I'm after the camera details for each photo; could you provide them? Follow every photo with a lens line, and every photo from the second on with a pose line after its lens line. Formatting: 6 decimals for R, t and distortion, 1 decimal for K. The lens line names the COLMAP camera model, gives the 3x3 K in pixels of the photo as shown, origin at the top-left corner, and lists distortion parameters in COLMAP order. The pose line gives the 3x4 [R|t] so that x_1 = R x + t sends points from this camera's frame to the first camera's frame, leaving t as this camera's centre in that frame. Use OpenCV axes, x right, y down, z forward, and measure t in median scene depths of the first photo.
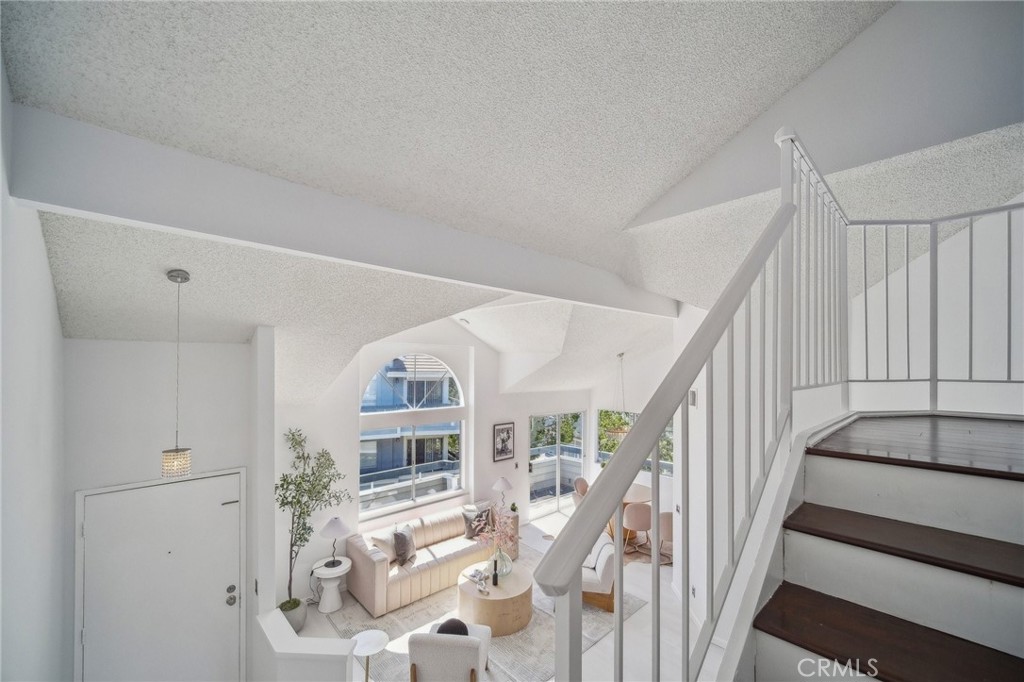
lens RADIAL K [[416.5, 0, 512.2], [0, 416.5, 356.9], [0, 0, 1]] dist [-0.000225, 0.000016]
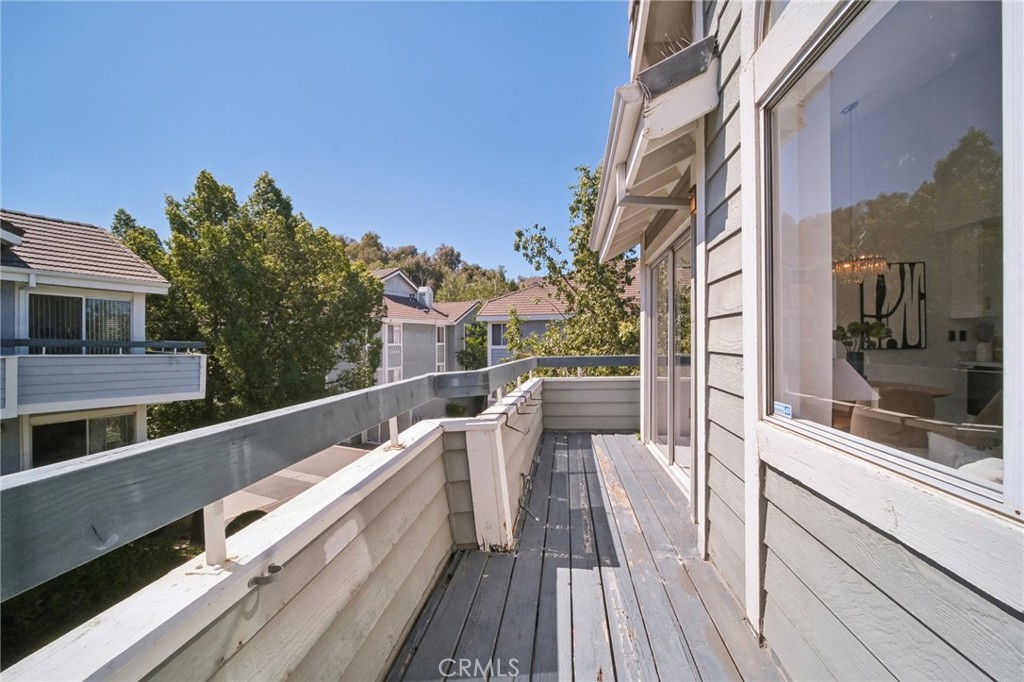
lens RADIAL K [[409.9, 0, 516.2], [0, 409.9, 344.8], [0, 0, 1]] dist [-0.001295, -0.000233]
pose [[0.768810, -0.016926, 0.639253, -0.341790], [-0.000547, 0.999632, 0.027126, 0.260069], [-0.639477, -0.021205, 0.768518, 0.881282]]
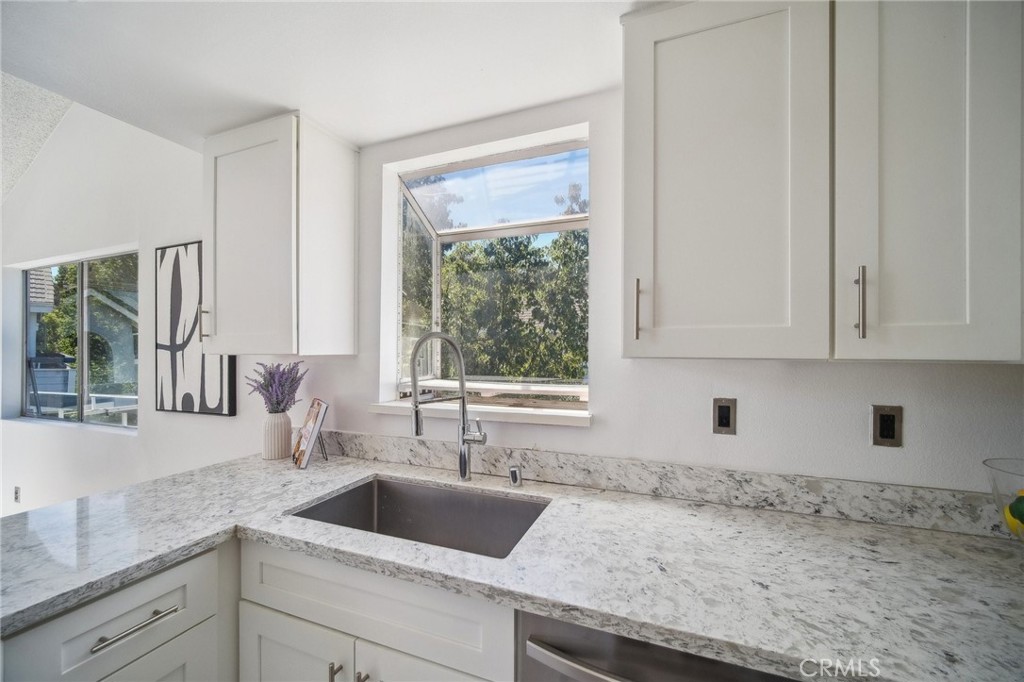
lens RADIAL K [[409.9, 0, 516.2], [0, 409.9, 344.8], [0, 0, 1]] dist [-0.001295, -0.000233]
pose [[0.906539, 0.001459, 0.422119, 0.543723], [-0.004873, 0.999964, 0.007009, 0.229292], [-0.422093, -0.008411, 0.906513, 0.619288]]
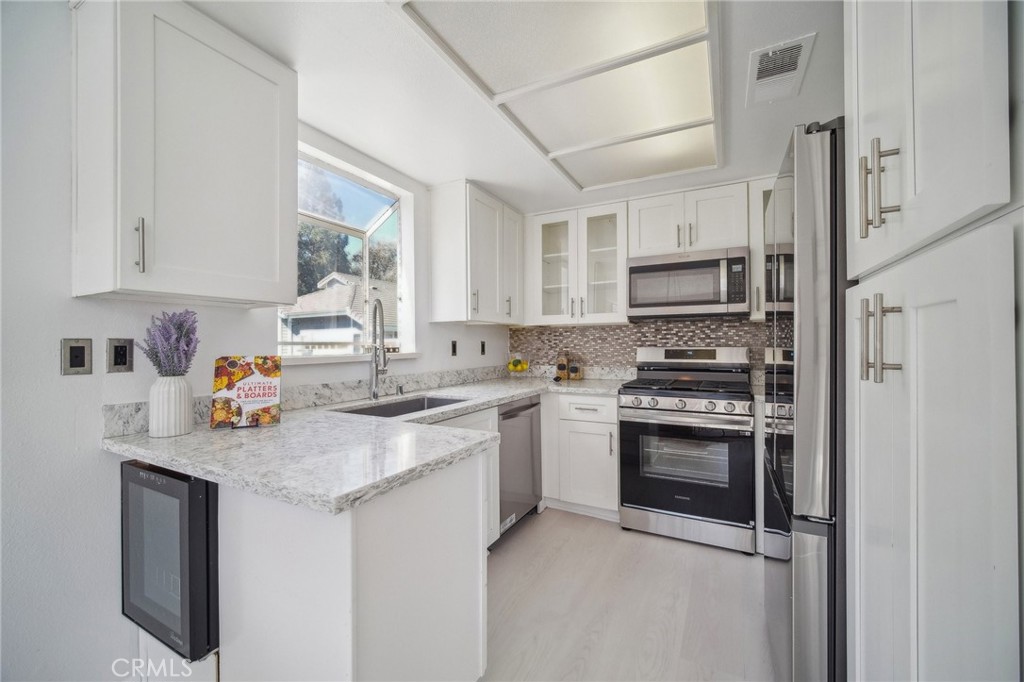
lens RADIAL K [[409.9, 0, 516.2], [0, 409.9, 344.8], [0, 0, 1]] dist [-0.001295, -0.000233]
pose [[-0.329340, -0.000831, 0.944211, 0.284508], [-0.008814, 0.999959, -0.002194, 0.257228], [-0.944170, -0.009045, -0.329334, 0.817410]]
